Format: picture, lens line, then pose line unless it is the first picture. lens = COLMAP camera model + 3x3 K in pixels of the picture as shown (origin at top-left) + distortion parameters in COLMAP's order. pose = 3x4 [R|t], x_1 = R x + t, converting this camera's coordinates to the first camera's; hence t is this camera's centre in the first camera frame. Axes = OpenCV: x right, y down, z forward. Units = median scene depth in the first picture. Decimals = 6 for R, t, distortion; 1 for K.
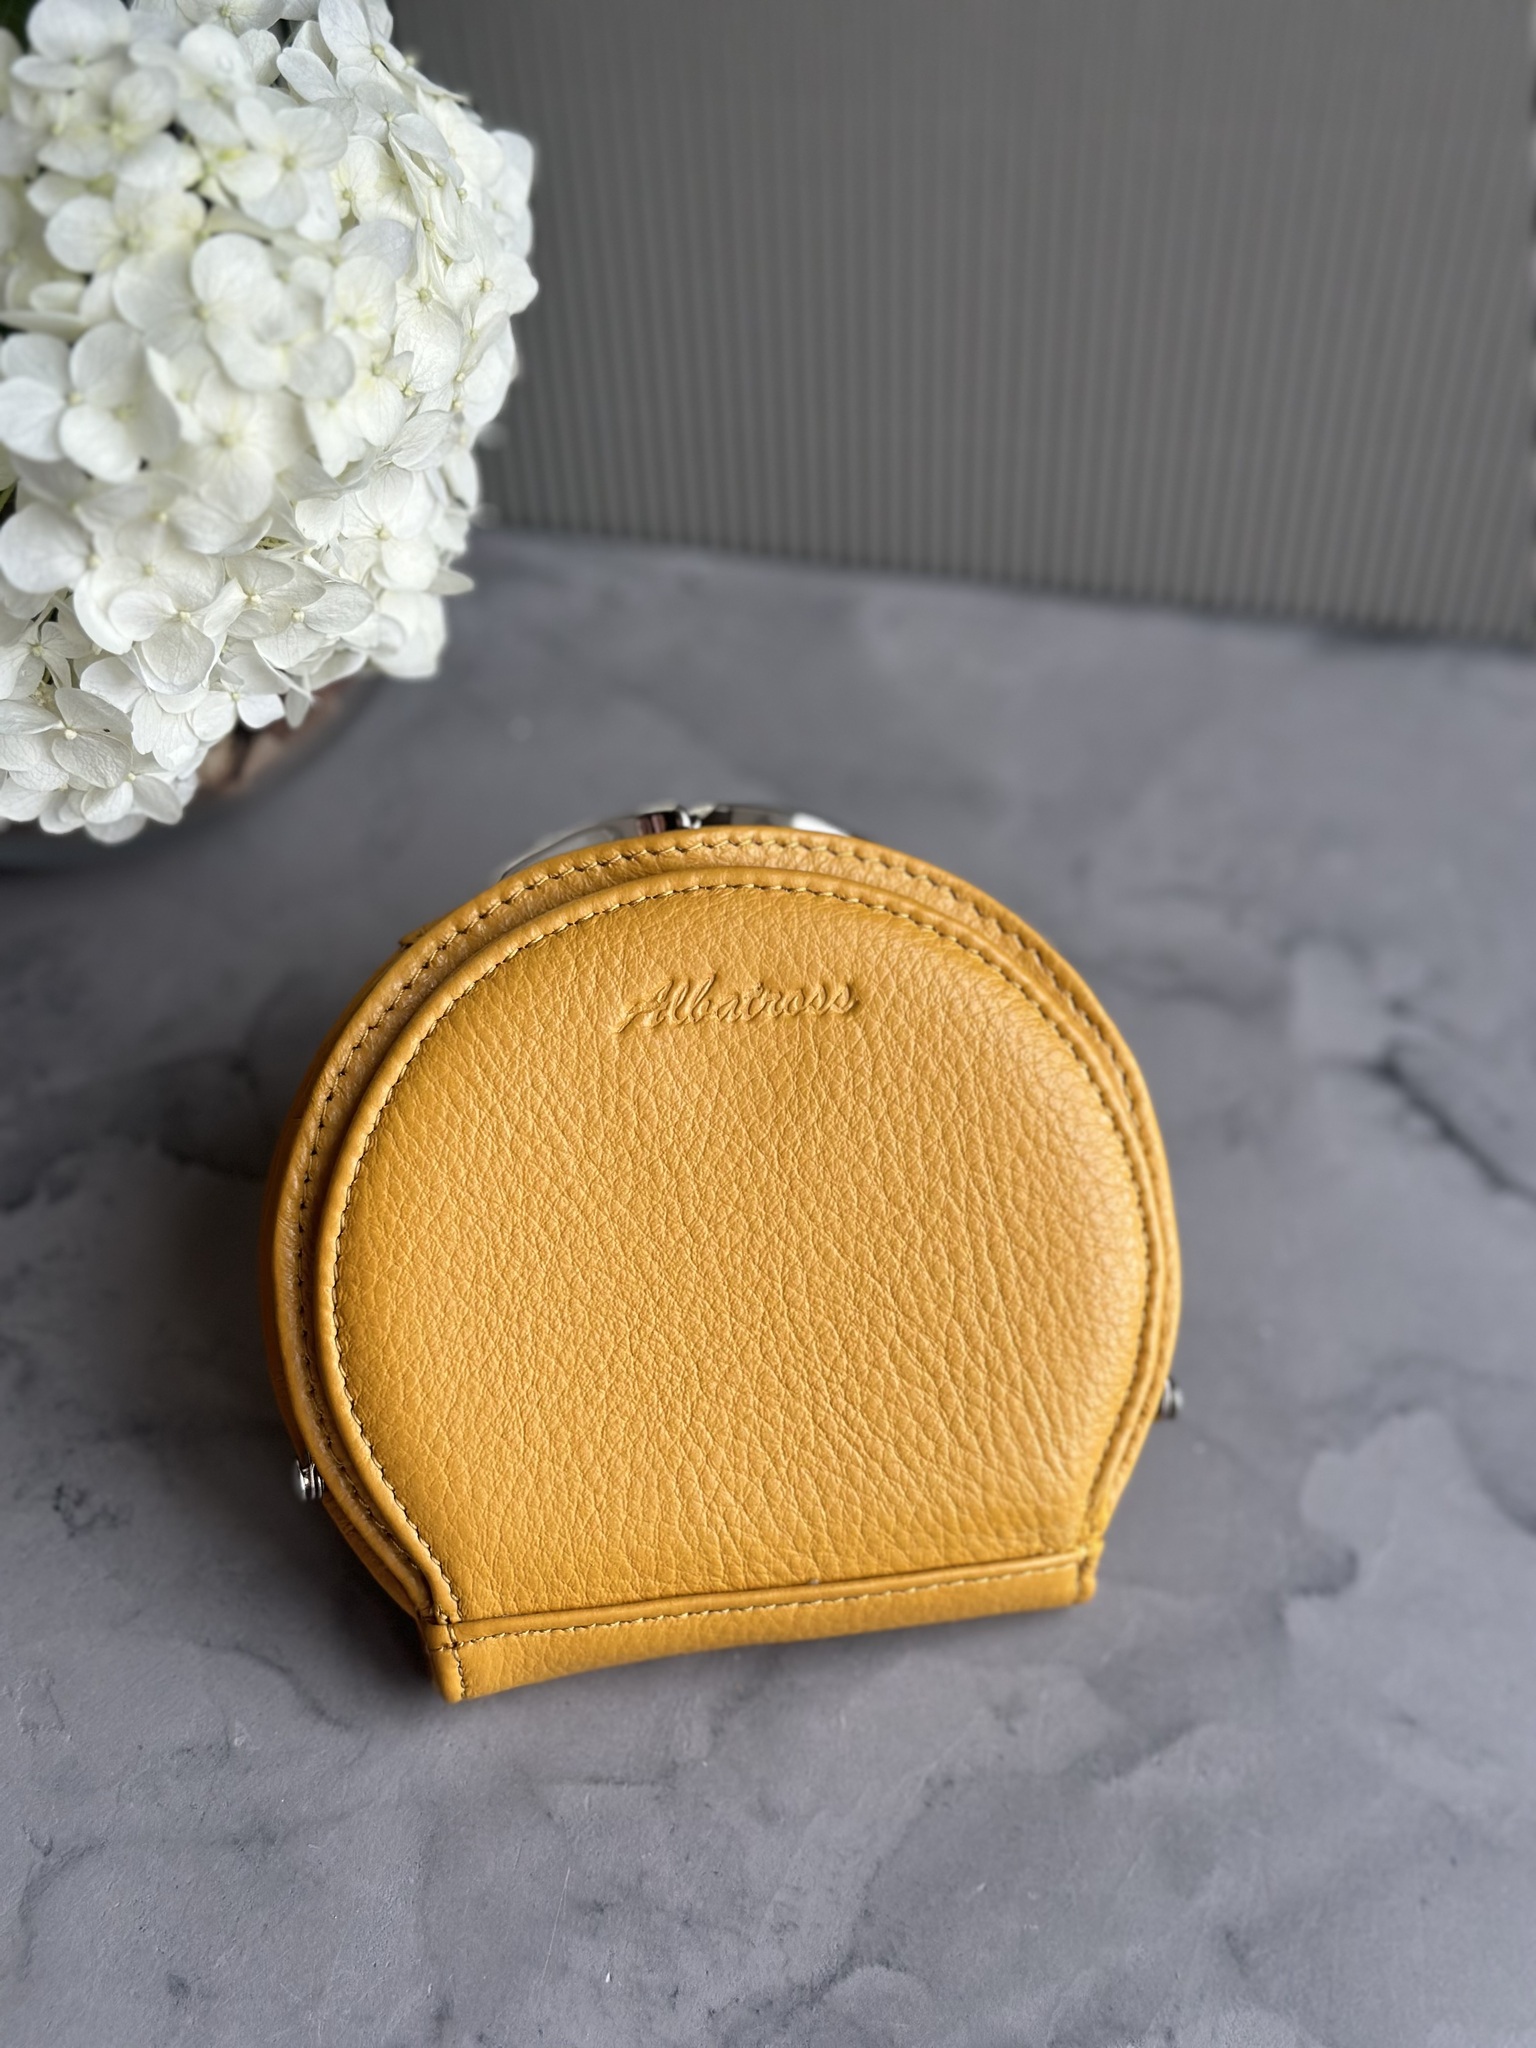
lens RADIAL K [[2894.6, 0, 768.0], [0, 2894.6, 1024.0], [0, 0, 1]] dist [0.197946, -0.541196]
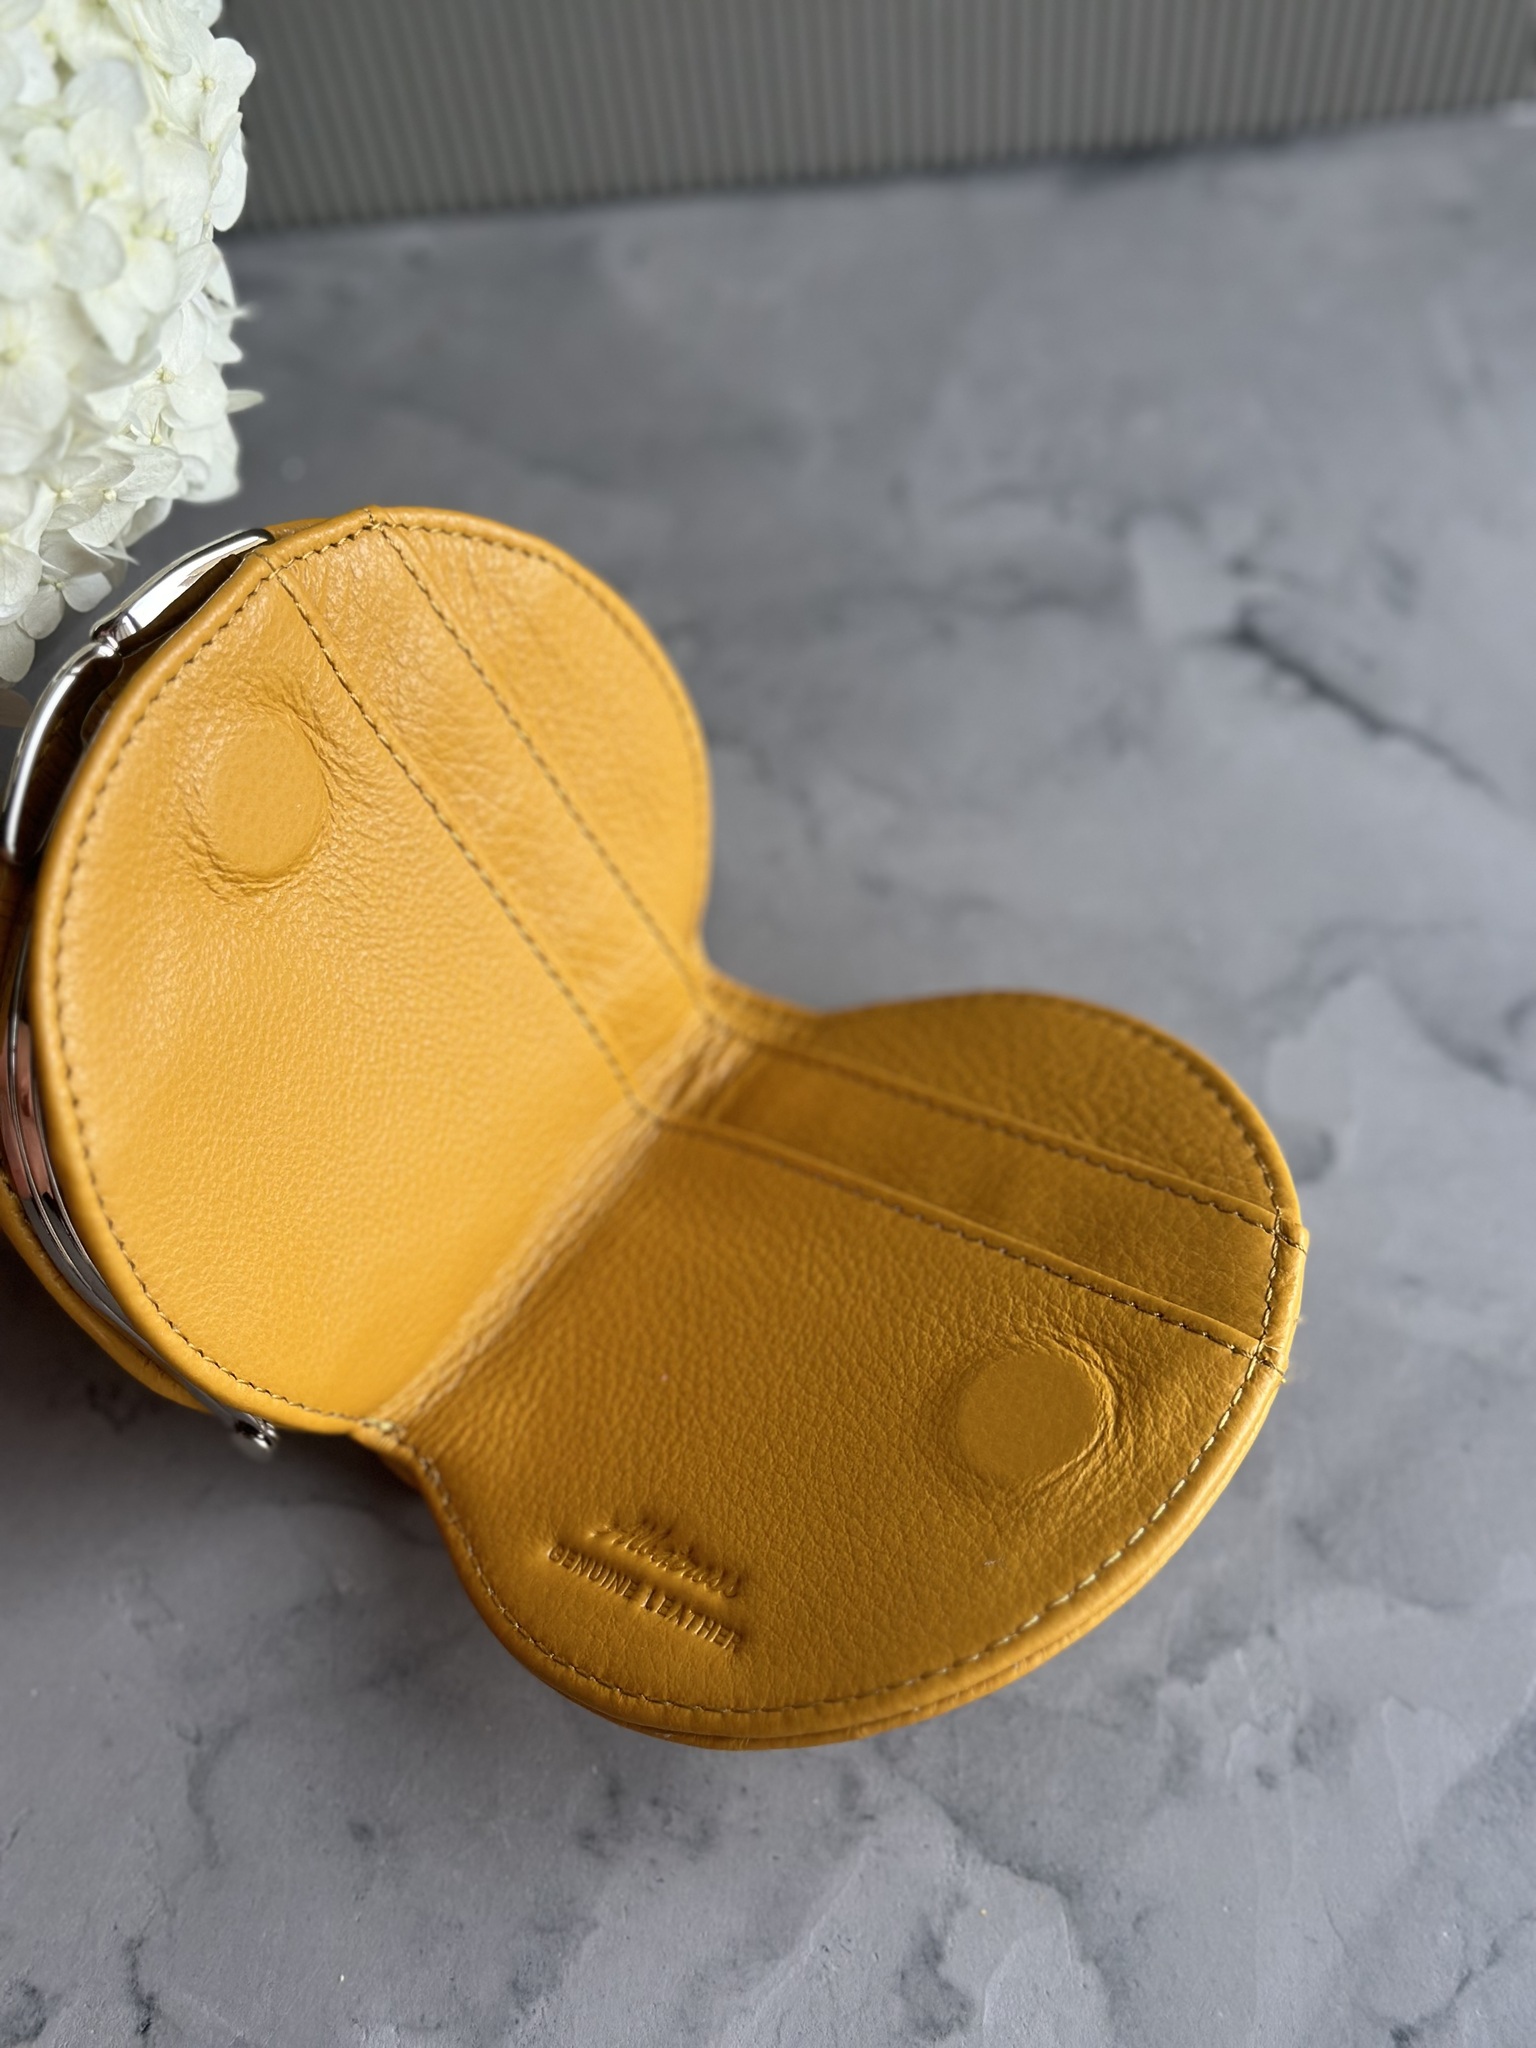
lens RADIAL K [[2881.3, 0, 768.0], [0, 2881.3, 1024.0], [0, 0, 1]] dist [0.174025, -0.392738]
pose [[0.968000, -0.239188, 0.075929, -0.067695], [0.218055, 0.951444, 0.217272, -0.135717], [-0.124211, -0.193763, 0.973153, 0.025461]]
